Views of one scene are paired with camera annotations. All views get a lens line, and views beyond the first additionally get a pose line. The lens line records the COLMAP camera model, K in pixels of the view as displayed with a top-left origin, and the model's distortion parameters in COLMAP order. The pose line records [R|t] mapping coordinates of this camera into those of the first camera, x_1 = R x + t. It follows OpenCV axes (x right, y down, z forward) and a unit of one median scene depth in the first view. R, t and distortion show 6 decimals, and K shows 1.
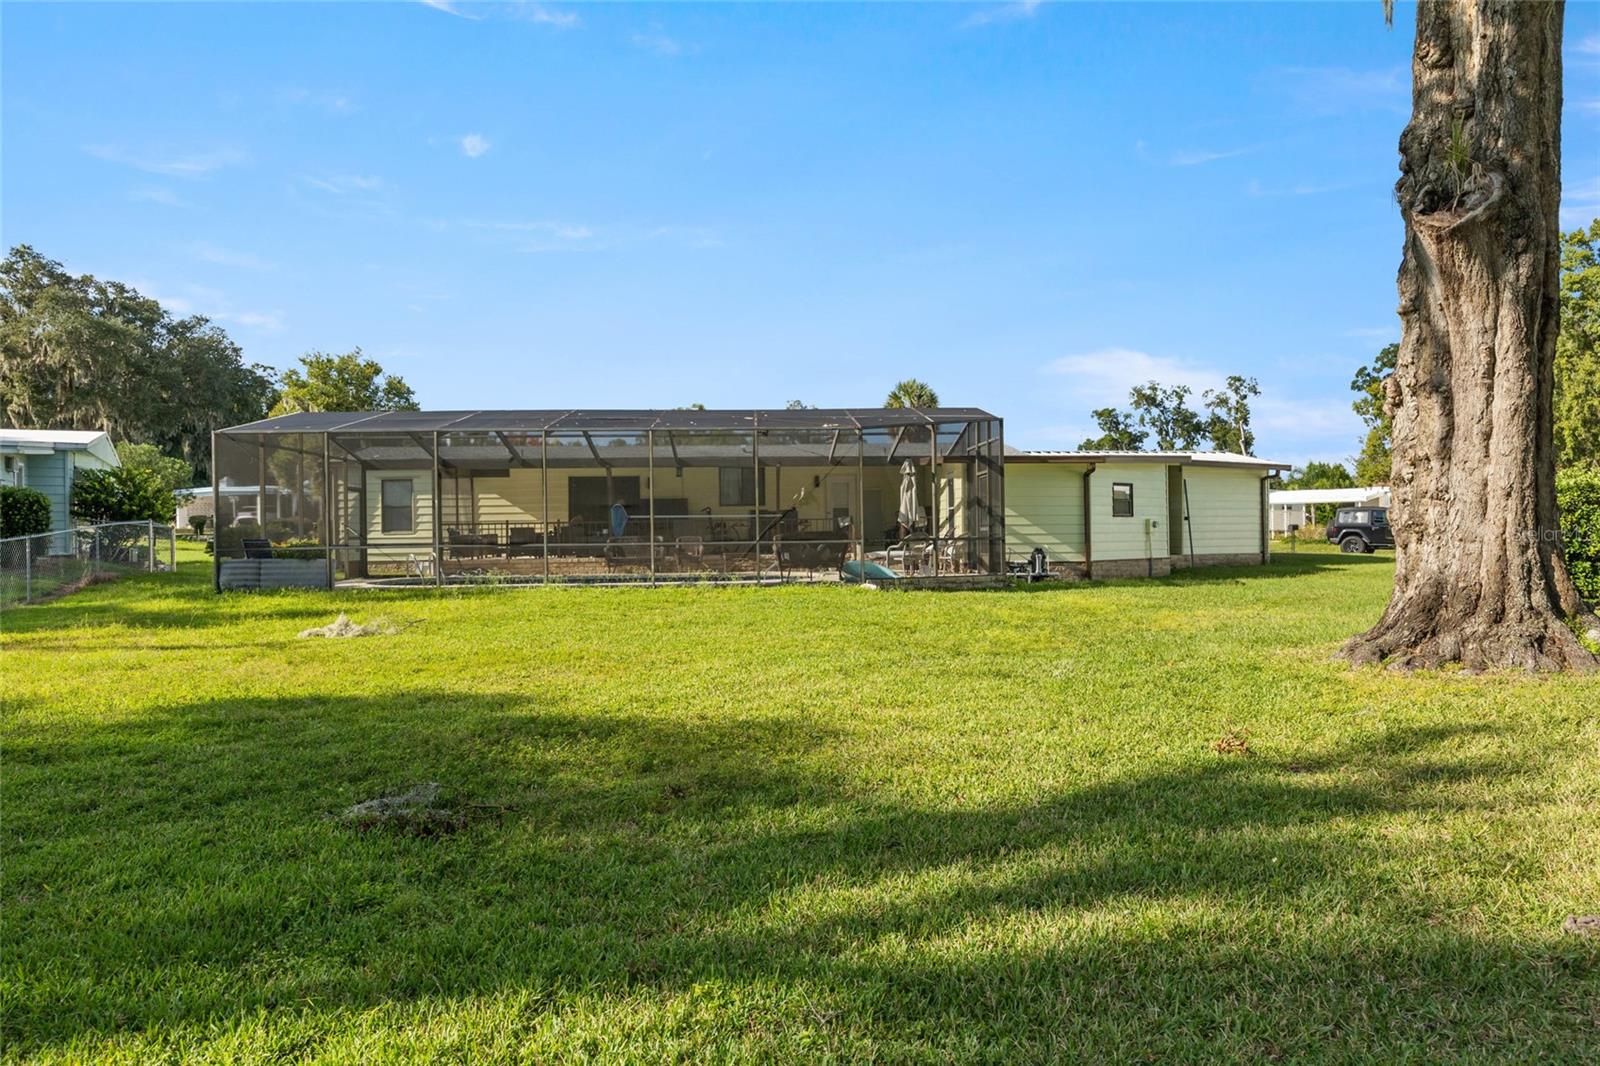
lens RADIAL K [[1086.8, 0, 800.4], [0, 1086.8, 533.6], [0, 0, 1]] dist [-0.000225, -0.001277]
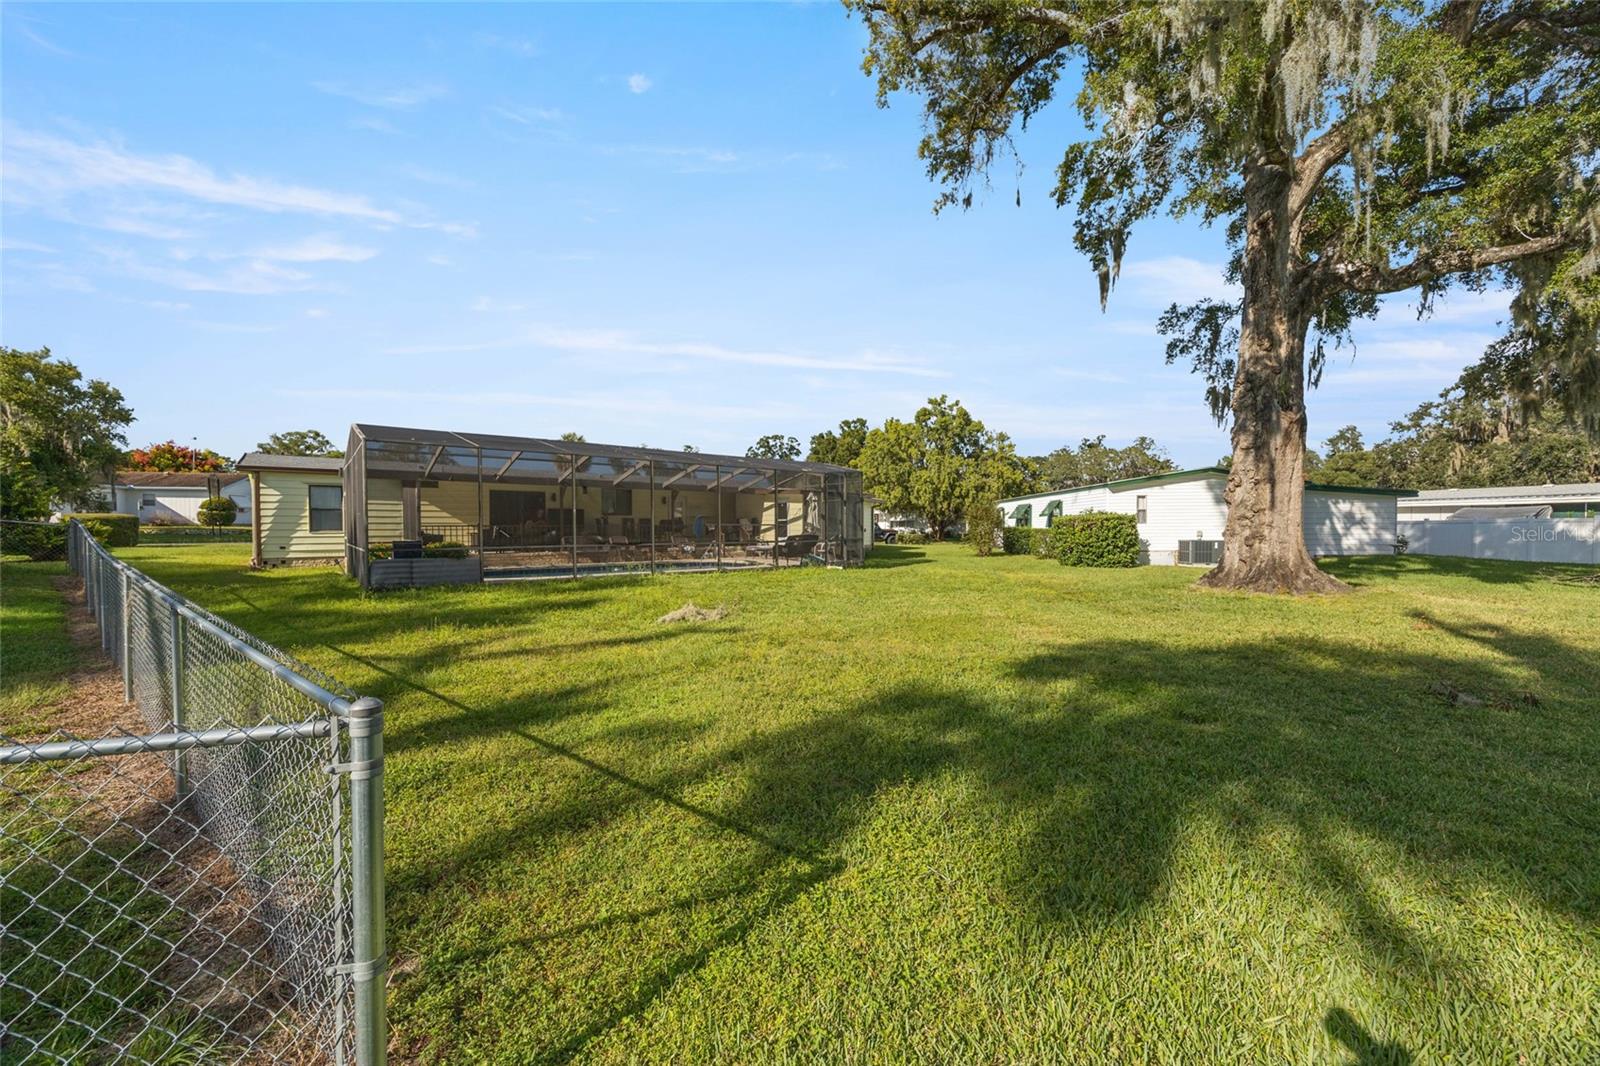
lens RADIAL K [[662.0, 0, 800.5], [0, 662.0, 537.9], [0, 0, 1]] dist [-0.012828, -0.000075]
pose [[0.796717, 0.000697, 0.604353, -0.436728], [-0.006273, 0.999955, 0.007116, -0.003516], [-0.604321, -0.009461, 0.796685, 0.171471]]
